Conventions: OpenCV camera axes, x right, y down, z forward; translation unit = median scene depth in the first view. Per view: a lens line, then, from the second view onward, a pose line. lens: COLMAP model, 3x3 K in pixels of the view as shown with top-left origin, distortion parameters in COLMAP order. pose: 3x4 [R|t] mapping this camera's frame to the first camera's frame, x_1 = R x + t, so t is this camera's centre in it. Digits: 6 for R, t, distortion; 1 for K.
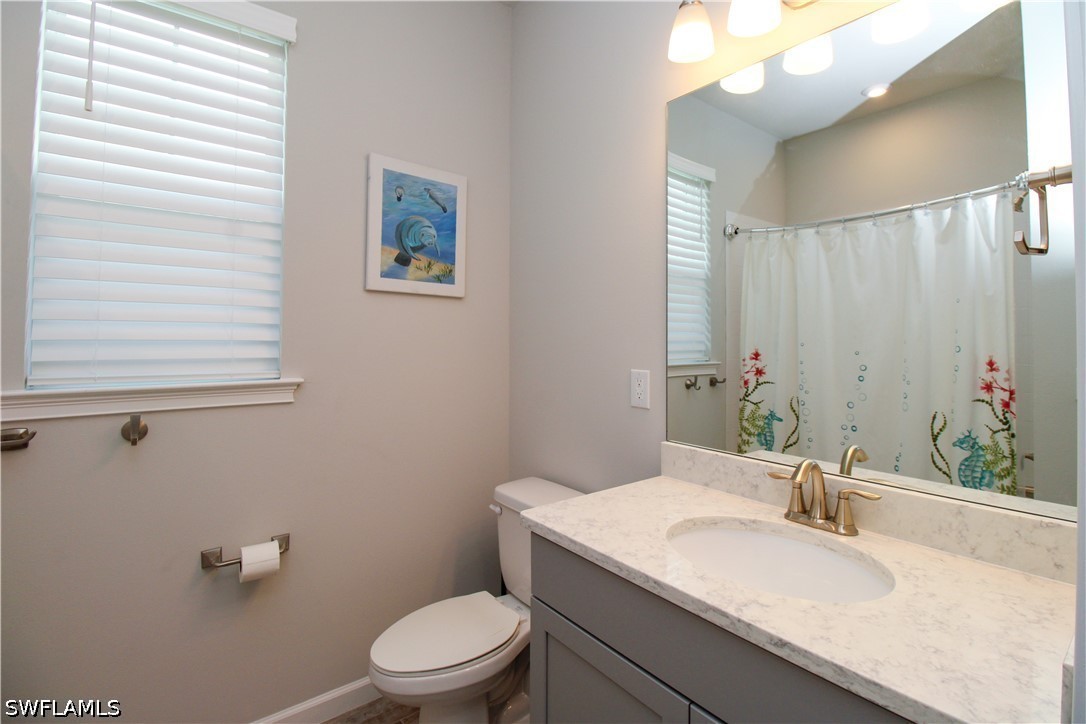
lens RADIAL K [[500.9, 0, 545.0], [0, 500.9, 352.9], [0, 0, 1]] dist [0.005464, -0.000406]
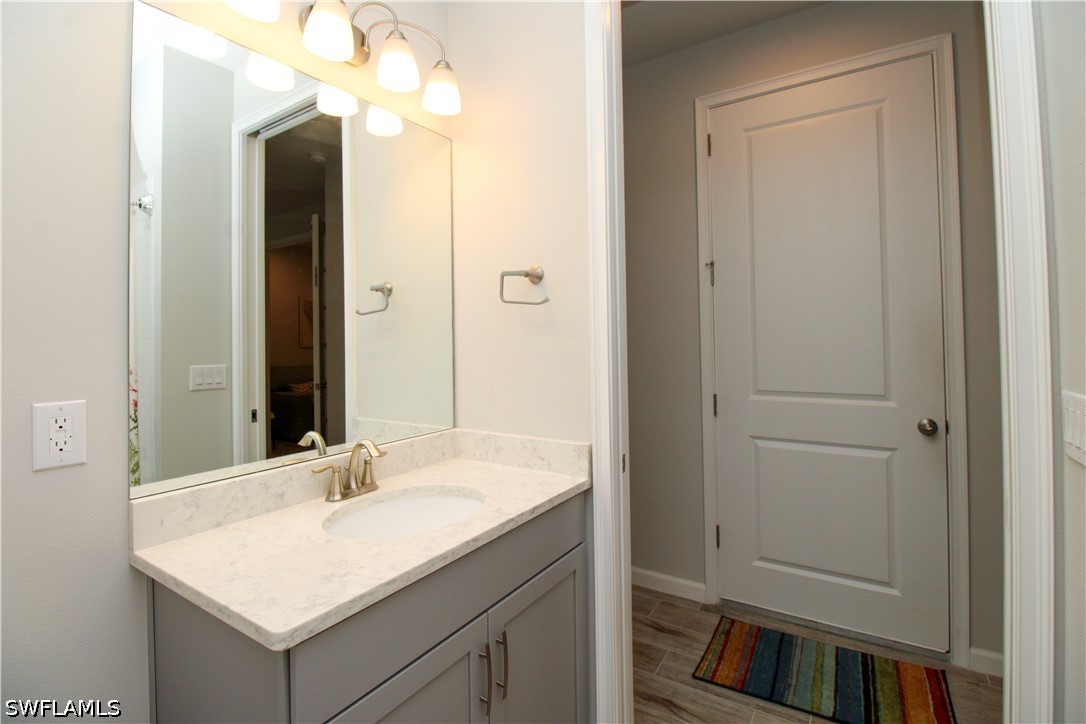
lens RADIAL K [[500.9, 0, 545.4], [0, 500.9, 338.3], [0, 0, 1]] dist [0.005464, -0.000406]
pose [[-0.316074, 0.003420, 0.948728, -0.794107], [0.036740, 0.999288, 0.008638, -0.034845], [-0.948023, 0.037587, -0.315975, 0.947920]]
